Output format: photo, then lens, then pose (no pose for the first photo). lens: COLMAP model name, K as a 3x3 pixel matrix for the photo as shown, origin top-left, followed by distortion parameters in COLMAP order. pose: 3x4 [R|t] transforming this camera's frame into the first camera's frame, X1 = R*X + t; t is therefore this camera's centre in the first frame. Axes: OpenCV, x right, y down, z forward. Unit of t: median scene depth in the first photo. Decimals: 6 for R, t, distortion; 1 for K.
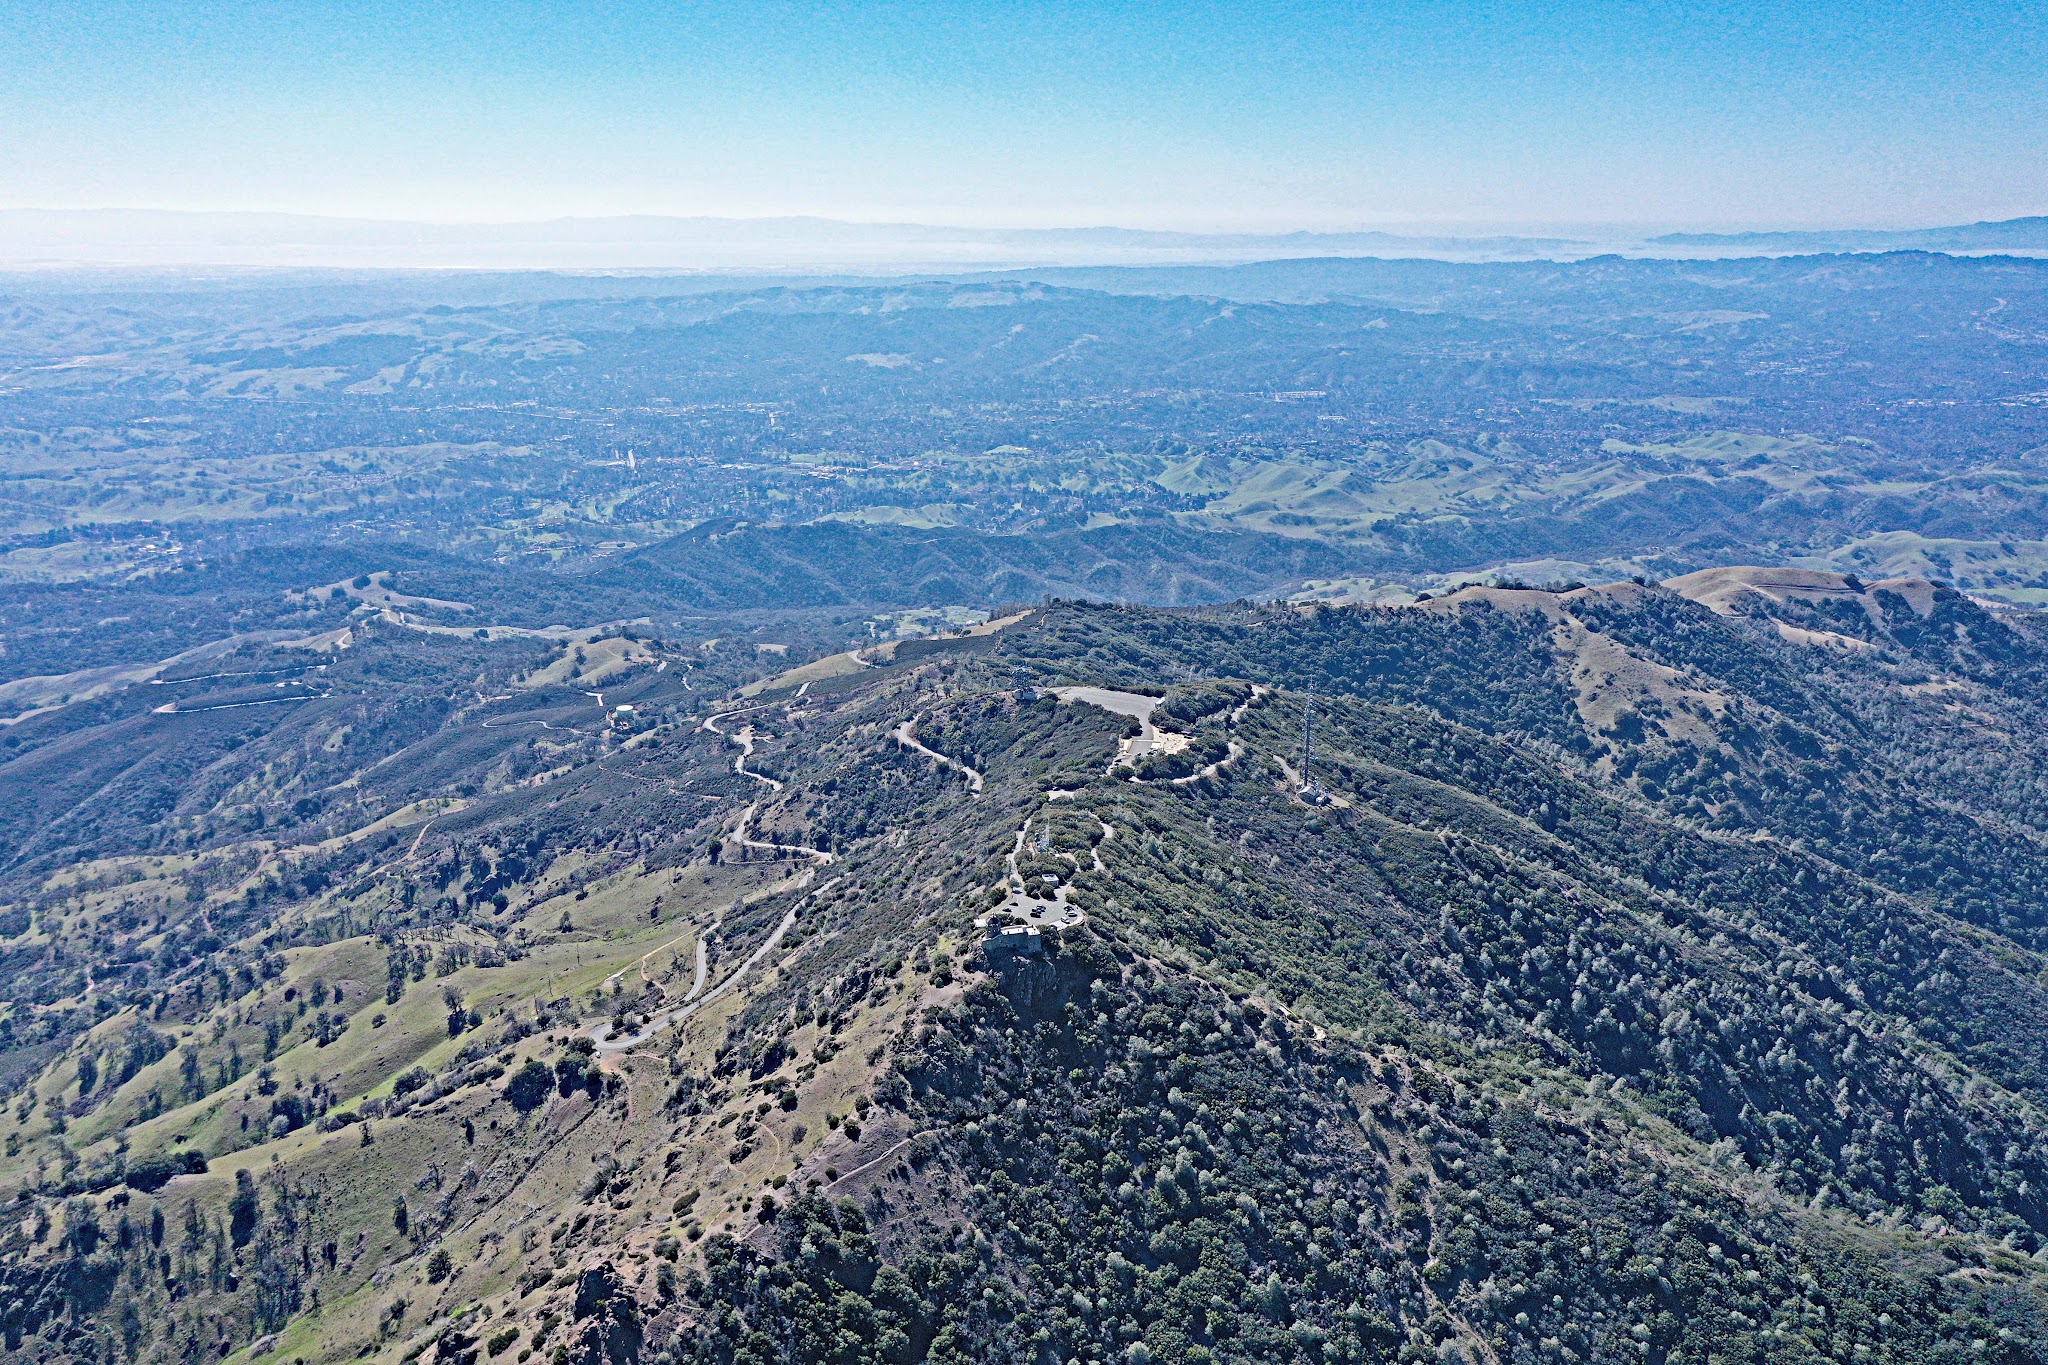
lens RADIAL K [[1618.2, 0, 1024.0], [0, 1618.2, 682.5], [0, 0, 1]] dist [0.005256, 0.010022]
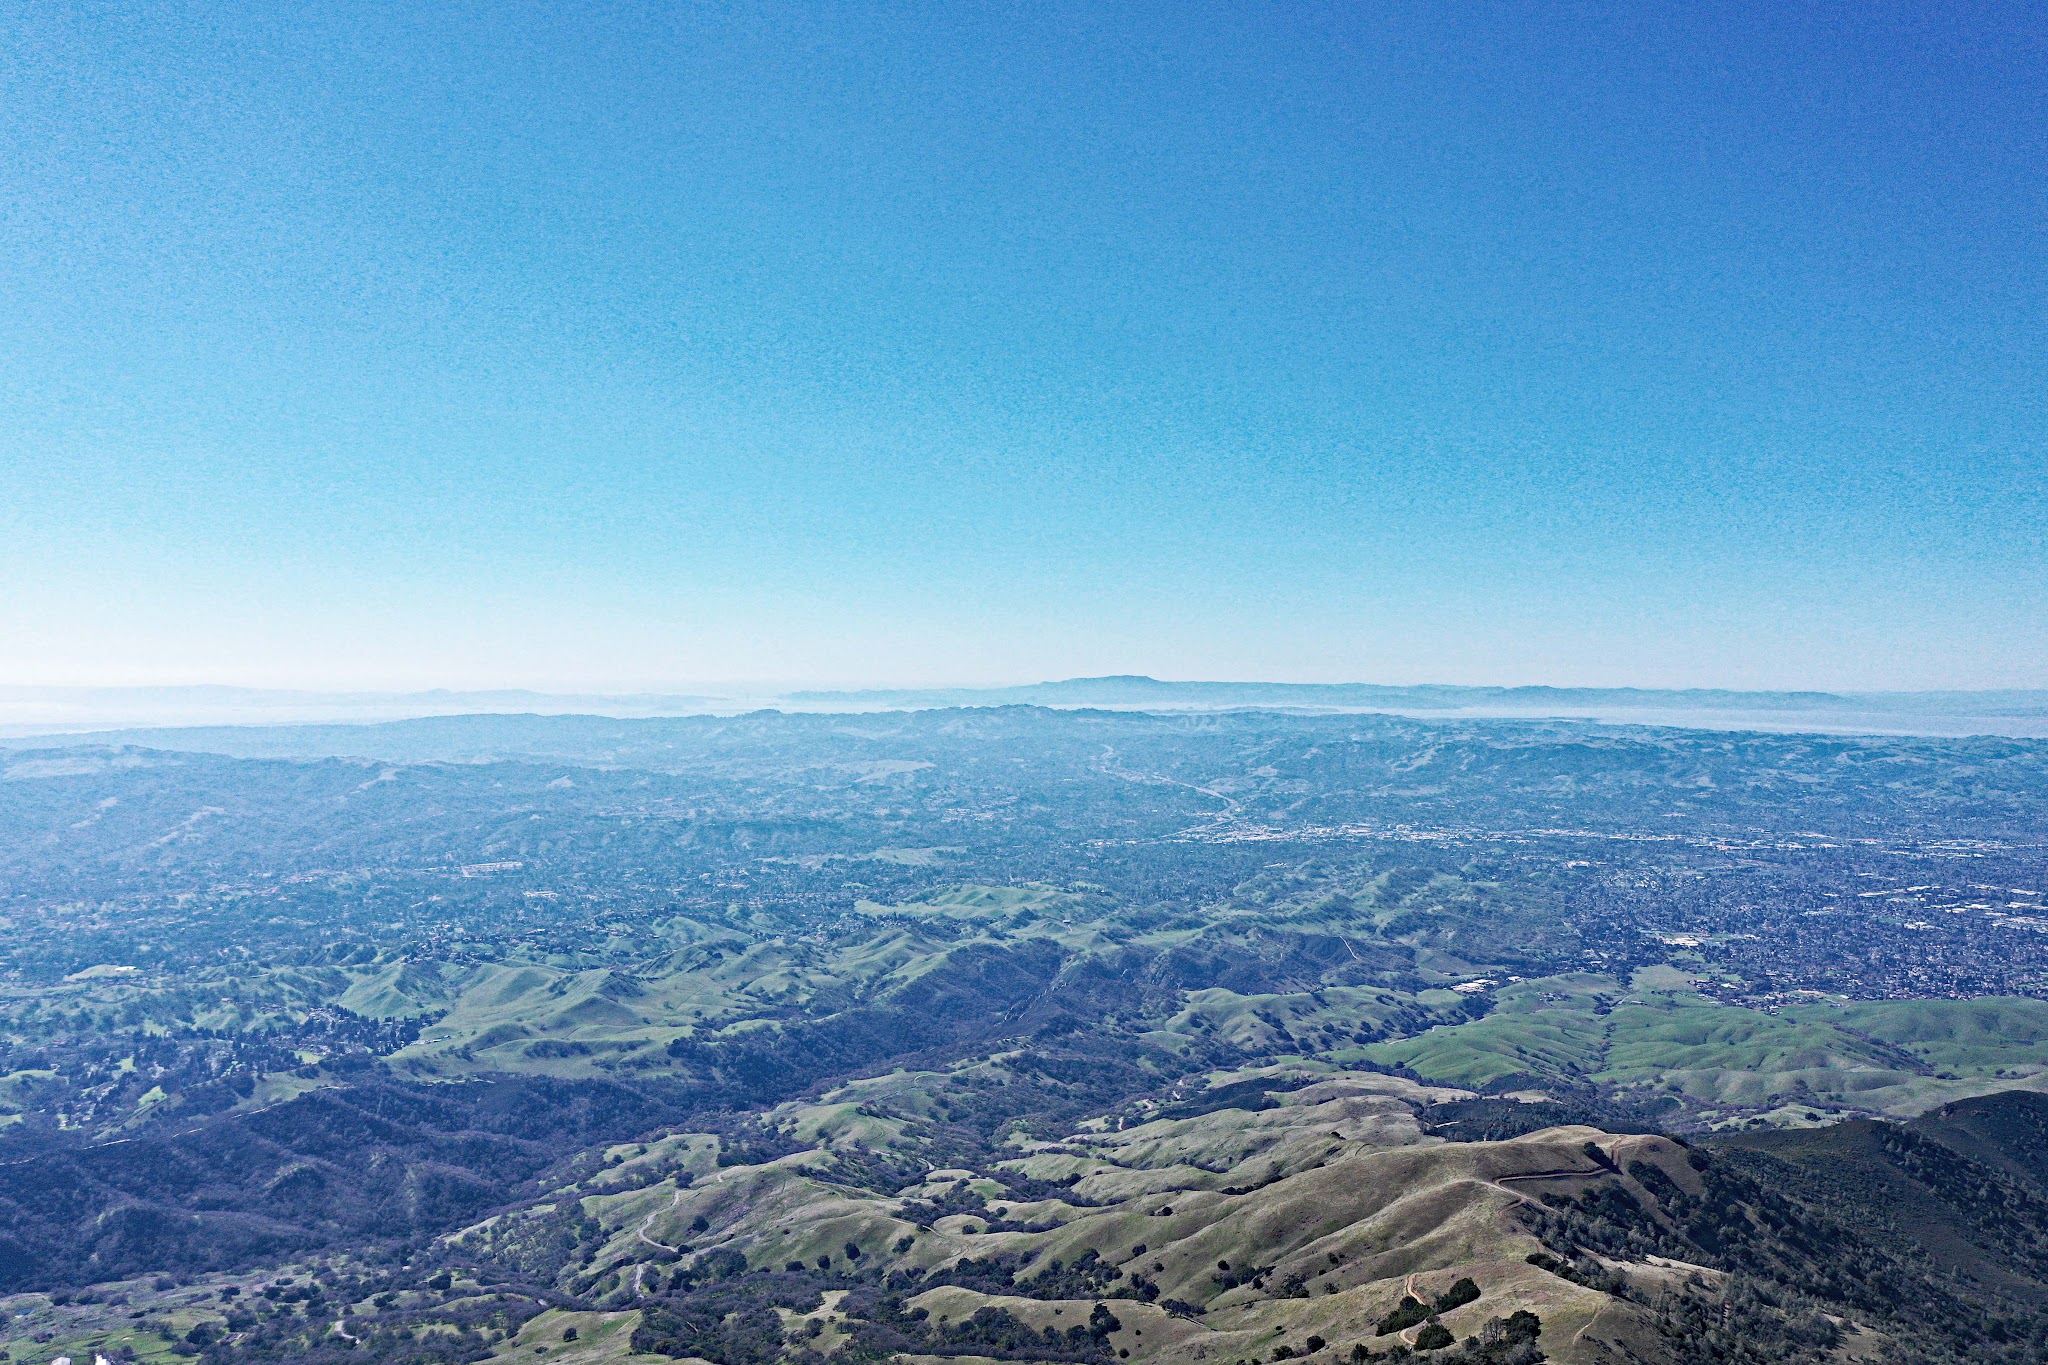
lens RADIAL K [[1618.2, 0, 1024.0], [0, 1618.2, 682.5], [0, 0, 1]] dist [0.005256, 0.010022]
pose [[0.869710, 0.000559, 0.493564, -0.011898], [0.134225, 0.962043, -0.237607, -0.047022], [-0.474962, 0.272898, 0.836623, 0.188919]]
